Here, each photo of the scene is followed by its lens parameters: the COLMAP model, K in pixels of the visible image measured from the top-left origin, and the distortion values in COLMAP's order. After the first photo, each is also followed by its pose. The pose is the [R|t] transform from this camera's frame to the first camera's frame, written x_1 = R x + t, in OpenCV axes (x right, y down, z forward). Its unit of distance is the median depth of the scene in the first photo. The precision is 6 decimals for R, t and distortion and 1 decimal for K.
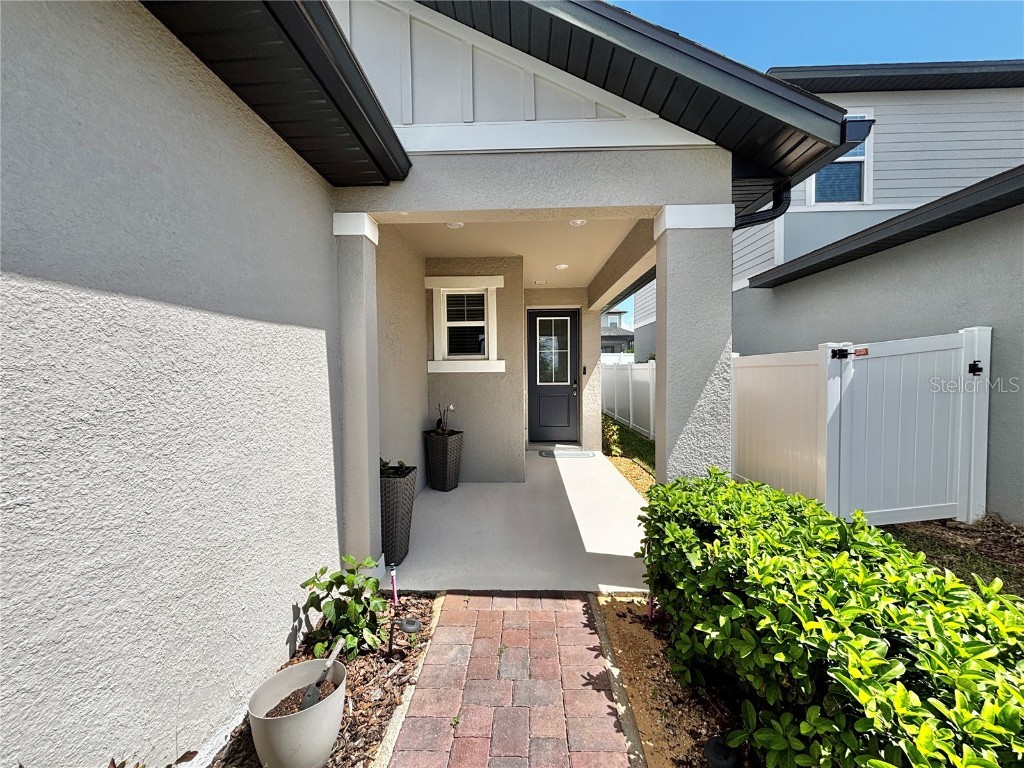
lens RADIAL K [[412.9, 0, 512.0], [0, 412.9, 384.0], [0, 0, 1]] dist [0.003893, -0.000398]
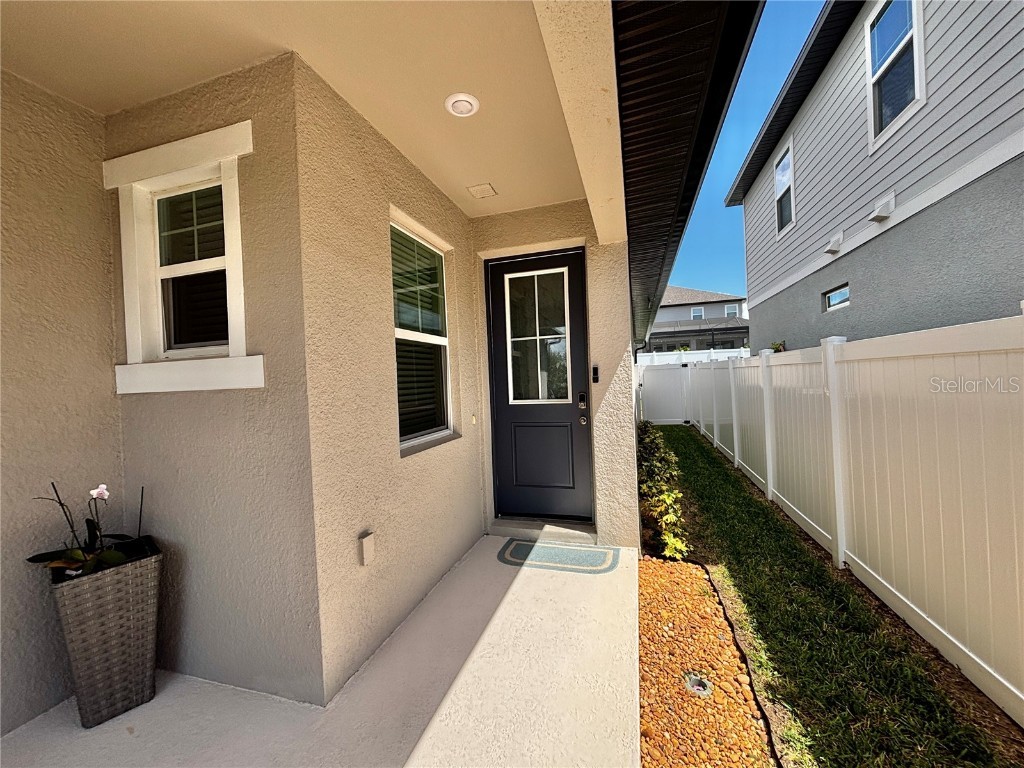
lens RADIAL K [[412.9, 0, 512.0], [0, 412.9, 384.0], [0, 0, 1]] dist [0.003893, -0.000398]
pose [[0.964404, -0.024890, -0.263260, 0.253158], [0.021742, 0.999653, -0.014867, -0.020174], [0.263538, 0.008614, 0.964610, 0.632800]]
